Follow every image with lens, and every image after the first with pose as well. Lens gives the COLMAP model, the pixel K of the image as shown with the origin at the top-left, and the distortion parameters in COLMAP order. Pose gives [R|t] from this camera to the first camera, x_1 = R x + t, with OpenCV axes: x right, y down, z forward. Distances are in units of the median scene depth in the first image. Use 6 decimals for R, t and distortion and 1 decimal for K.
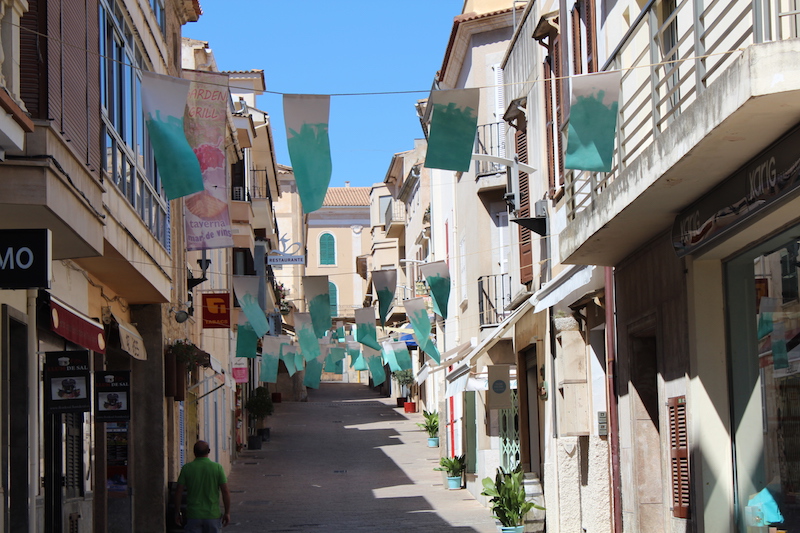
lens RADIAL K [[1933.1, 0, 400.6], [0, 1933.1, 265.8], [0, 0, 1]] dist [0.089259, 0.000000]
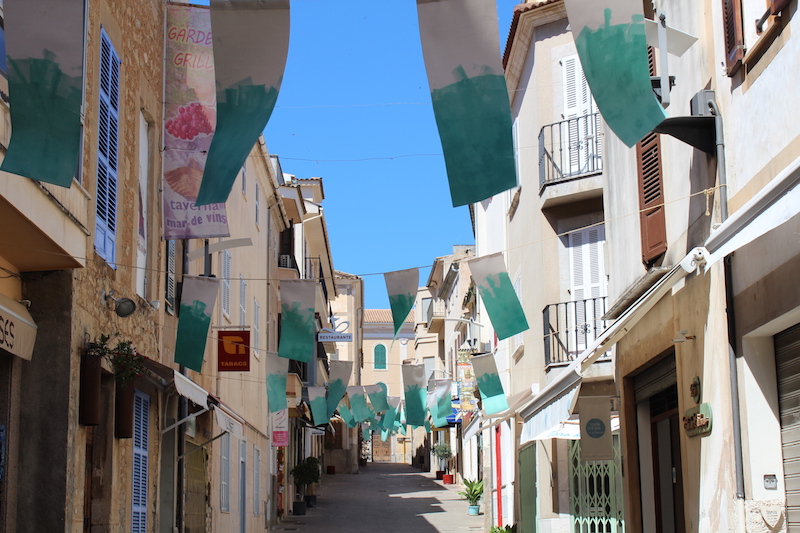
lens RADIAL K [[1395.0, 0, 399.2], [0, 1395.0, 268.3], [0, 0, 1]] dist [0.052071, 0.000000]
pose [[0.999598, 0.008261, -0.027114, -0.003443], [-0.010450, 0.996611, -0.081587, 0.023714], [0.026348, 0.081837, 0.996297, 0.246481]]
